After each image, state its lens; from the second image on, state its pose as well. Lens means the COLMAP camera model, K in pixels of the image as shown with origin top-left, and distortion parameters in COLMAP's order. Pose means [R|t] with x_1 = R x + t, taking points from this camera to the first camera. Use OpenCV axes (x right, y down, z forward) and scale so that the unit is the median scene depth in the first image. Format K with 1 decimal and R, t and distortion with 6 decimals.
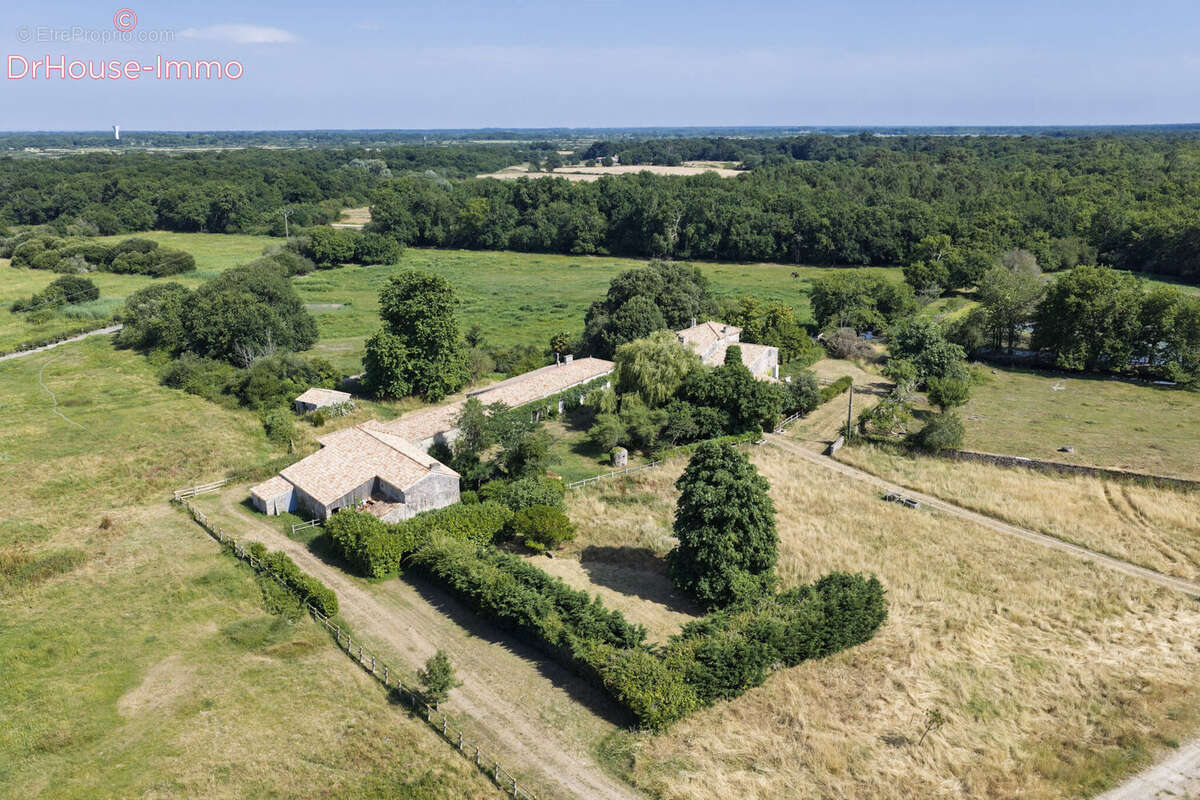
lens RADIAL K [[1122.3, 0, 618.3], [0, 1122.3, 399.7], [0, 0, 1]] dist [0.001683, 0.033418]
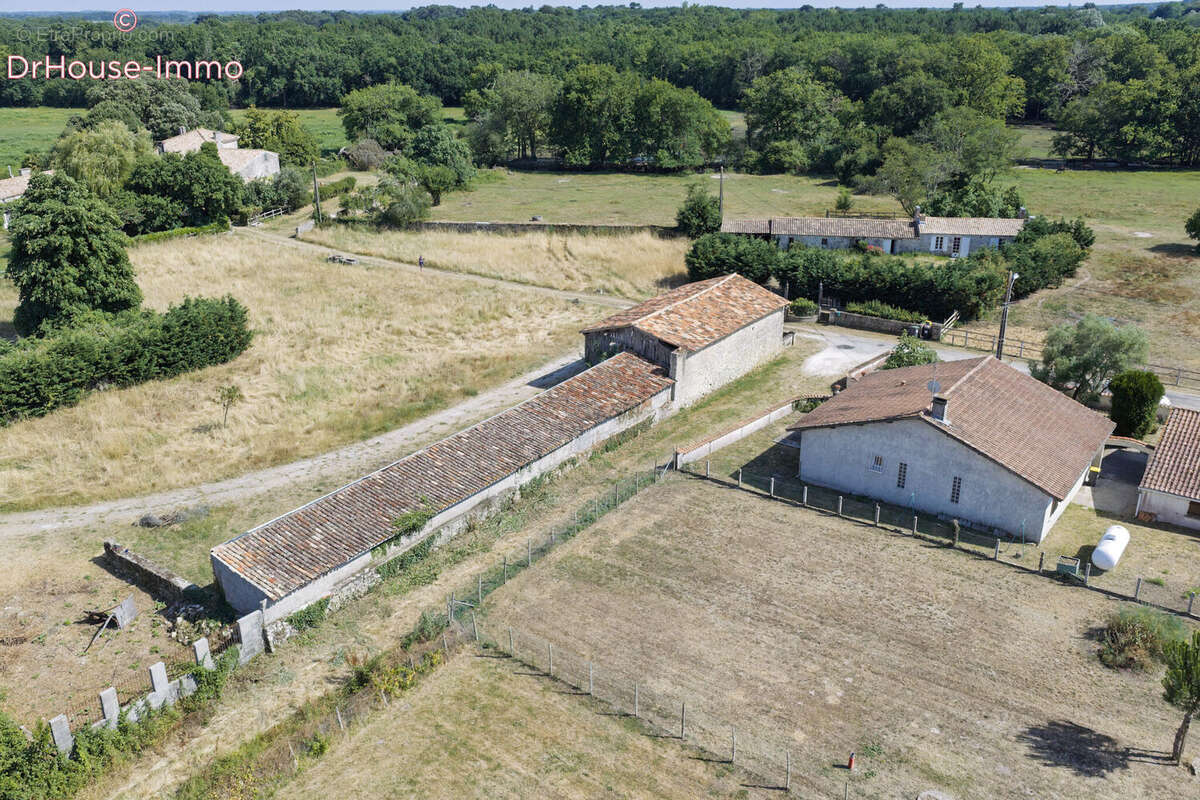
lens RADIAL K [[1122.3, 0, 618.3], [0, 1122.3, 399.7], [0, 0, 1]] dist [0.001683, 0.033418]
pose [[0.935559, -0.119309, 0.332407, 0.100383], [0.075192, 0.986920, 0.142601, 0.064022], [-0.345072, -0.108418, 0.932293, -0.009250]]
